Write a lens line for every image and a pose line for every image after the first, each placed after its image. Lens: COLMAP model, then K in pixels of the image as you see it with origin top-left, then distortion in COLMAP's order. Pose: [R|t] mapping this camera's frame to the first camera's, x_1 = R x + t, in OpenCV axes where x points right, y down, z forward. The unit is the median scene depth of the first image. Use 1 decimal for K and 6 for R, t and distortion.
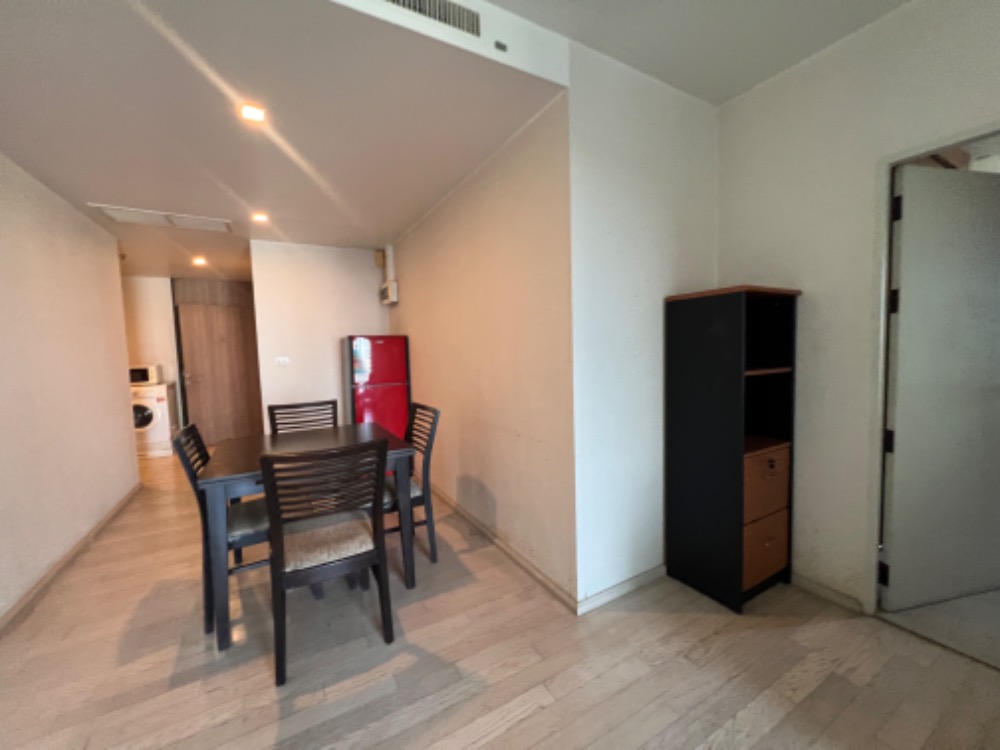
lens RADIAL K [[399.8, 0, 501.6], [0, 399.8, 373.3], [0, 0, 1]] dist [-0.003225, 0.000428]
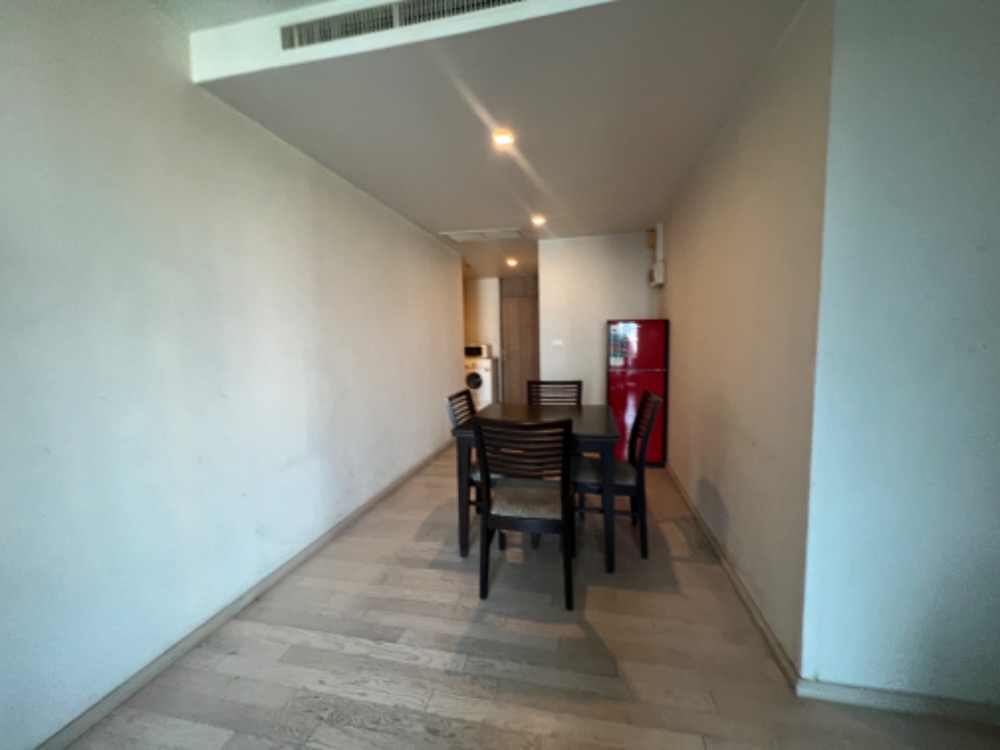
lens RADIAL K [[399.8, 0, 500.9], [0, 399.8, 373.8], [0, 0, 1]] dist [-0.003225, 0.000428]
pose [[0.737319, 0.071842, -0.671714, 0.176041], [-0.042522, 0.997293, 0.059990, -0.008980], [0.674205, -0.015669, 0.738378, 0.064338]]
